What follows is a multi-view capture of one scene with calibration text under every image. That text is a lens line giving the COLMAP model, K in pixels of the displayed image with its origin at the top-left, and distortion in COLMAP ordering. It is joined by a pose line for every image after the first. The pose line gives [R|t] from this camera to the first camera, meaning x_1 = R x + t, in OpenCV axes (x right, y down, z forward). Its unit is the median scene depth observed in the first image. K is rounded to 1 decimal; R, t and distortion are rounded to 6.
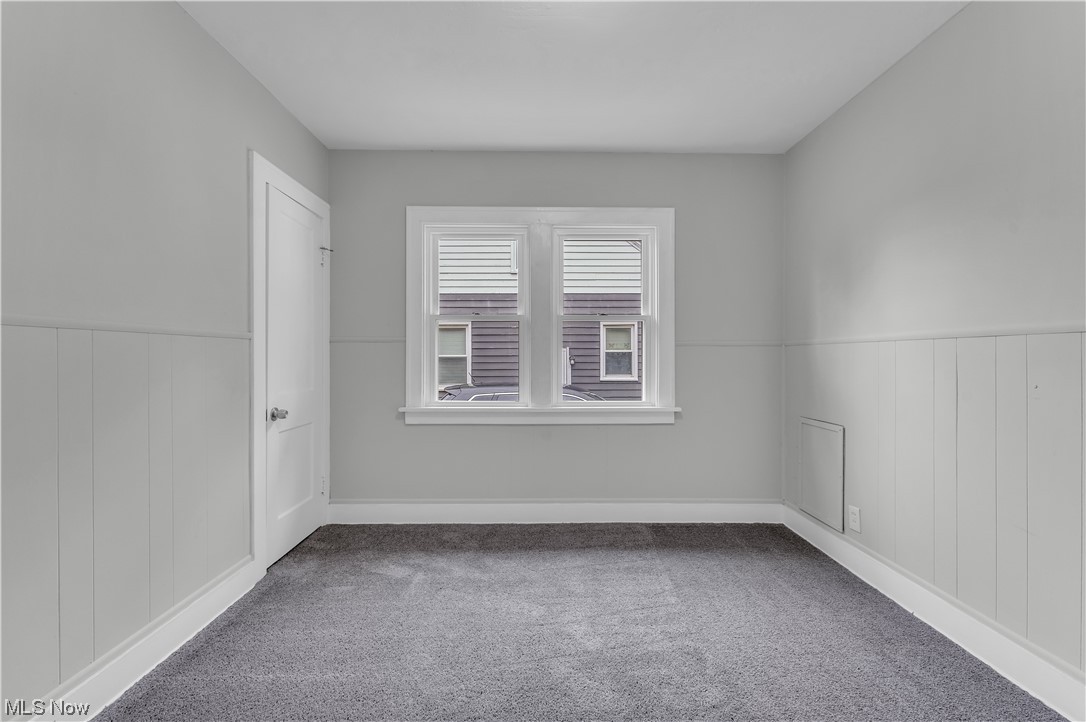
lens RADIAL K [[441.2, 0, 542.5], [0, 441.2, 360.7], [0, 0, 1]] dist [0.001258, -0.000396]
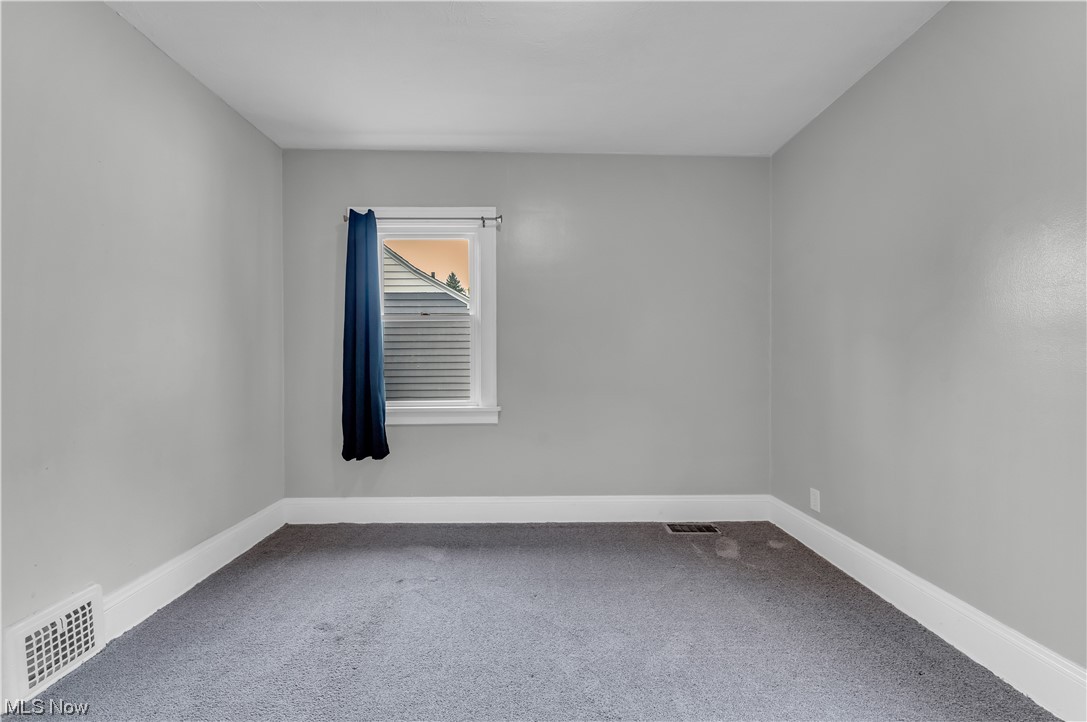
lens RADIAL K [[441.6, 0, 544.3], [0, 441.6, 357.5], [0, 0, 1]] dist [0.001258, -0.000396]
pose [[0.999993, -0.003731, 0.000357, 0.247553], [0.003733, 0.999986, -0.003772, -0.000838], [-0.000343, 0.003773, 0.999993, 0.000743]]
